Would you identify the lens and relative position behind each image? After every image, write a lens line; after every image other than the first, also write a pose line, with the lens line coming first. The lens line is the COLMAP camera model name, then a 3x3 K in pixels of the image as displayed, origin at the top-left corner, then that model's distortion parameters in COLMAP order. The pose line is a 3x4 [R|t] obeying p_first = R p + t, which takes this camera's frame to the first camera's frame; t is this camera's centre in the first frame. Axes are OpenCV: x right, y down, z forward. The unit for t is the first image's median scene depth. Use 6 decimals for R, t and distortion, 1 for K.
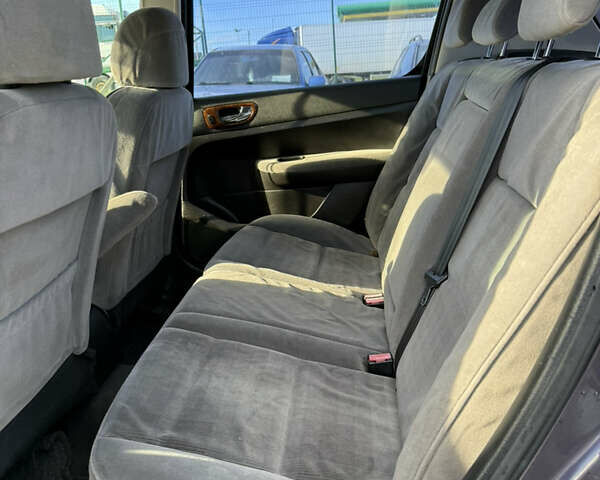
lens RADIAL K [[549.6, 0, 301.0], [0, 549.6, 234.6], [0, 0, 1]] dist [0.122448, -0.257689]
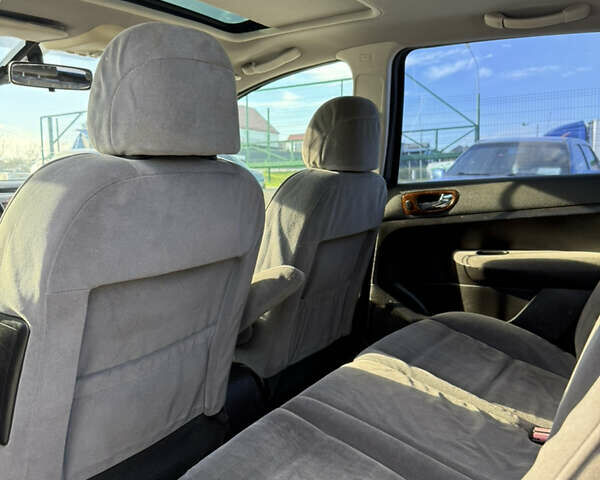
lens RADIAL K [[549.6, 0, 301.0], [0, 549.6, 234.6], [0, 0, 1]] dist [0.122448, -0.257689]
pose [[0.889313, 0.090236, -0.448308, 0.134625], [-0.158529, 0.980381, -0.117142, -0.014636], [0.428942, 0.175246, 0.886170, 0.075000]]
